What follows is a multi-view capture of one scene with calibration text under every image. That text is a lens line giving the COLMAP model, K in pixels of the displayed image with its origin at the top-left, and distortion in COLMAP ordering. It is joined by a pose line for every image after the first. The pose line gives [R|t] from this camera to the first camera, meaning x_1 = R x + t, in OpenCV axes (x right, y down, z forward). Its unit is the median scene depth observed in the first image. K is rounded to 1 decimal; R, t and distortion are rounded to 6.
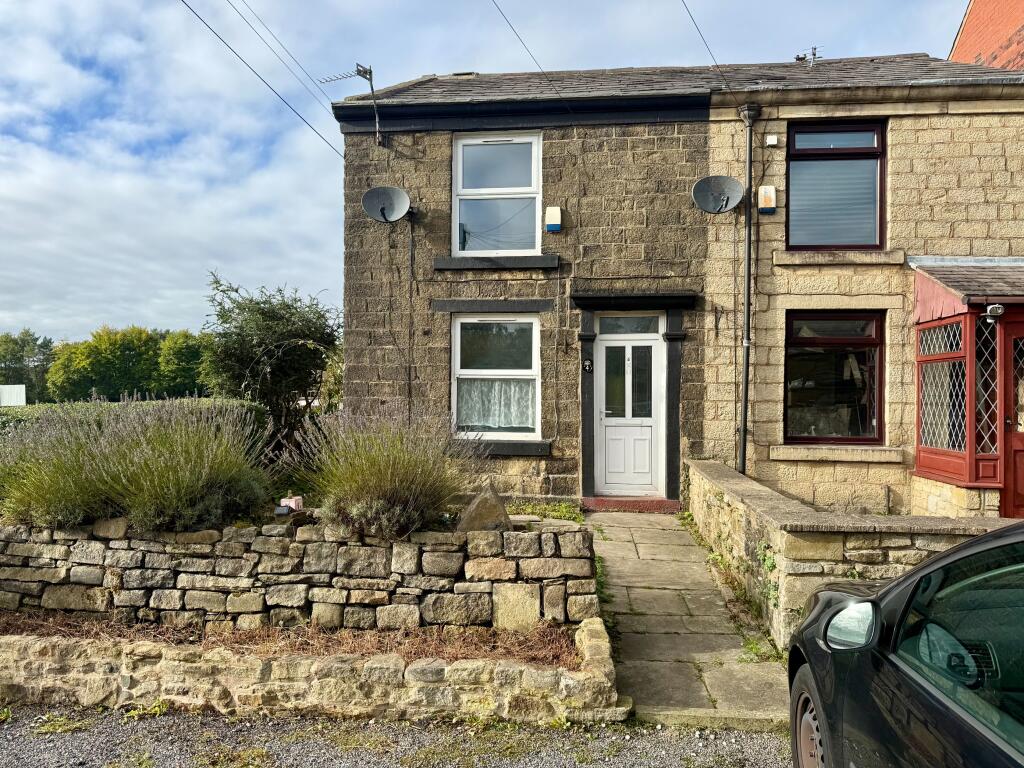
lens RADIAL K [[695.2, 0, 512.0], [0, 695.2, 384.0], [0, 0, 1]] dist [0.103460, -0.125477]
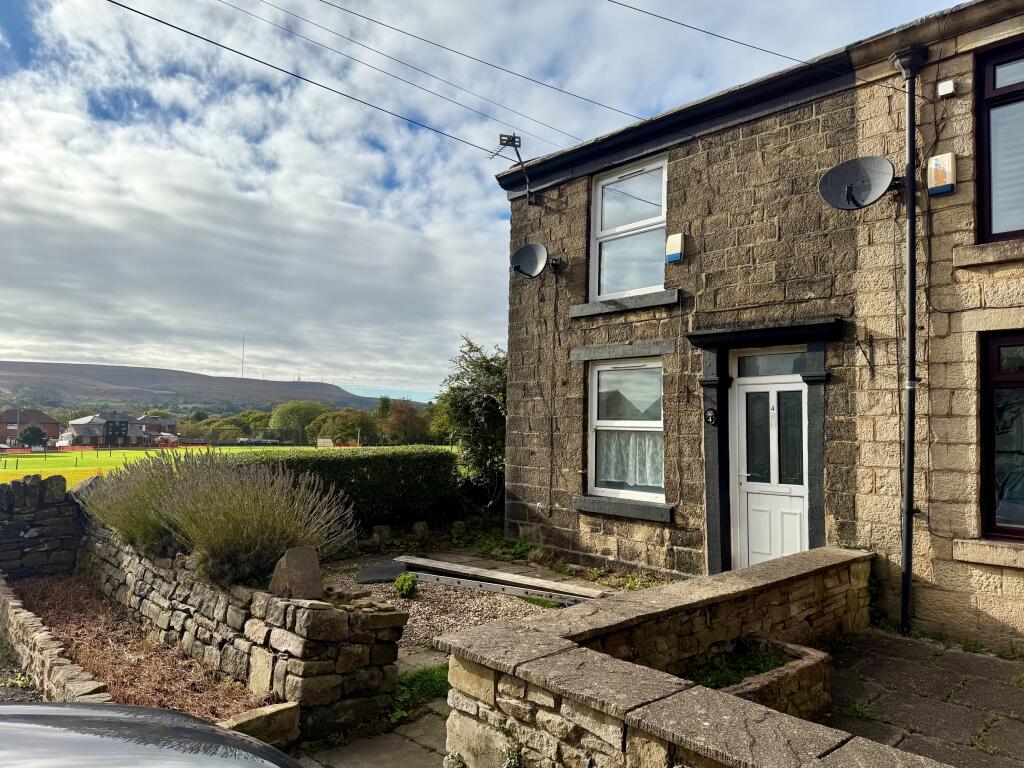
lens RADIAL K [[702.4, 0, 512.0], [0, 702.4, 384.0], [0, 0, 1]] dist [0.009861, 0.000467]
pose [[0.765512, -0.033644, -0.642541, 0.465580], [0.000976, 0.998692, -0.051129, -0.023373], [0.643421, 0.038512, 0.764543, 0.212807]]
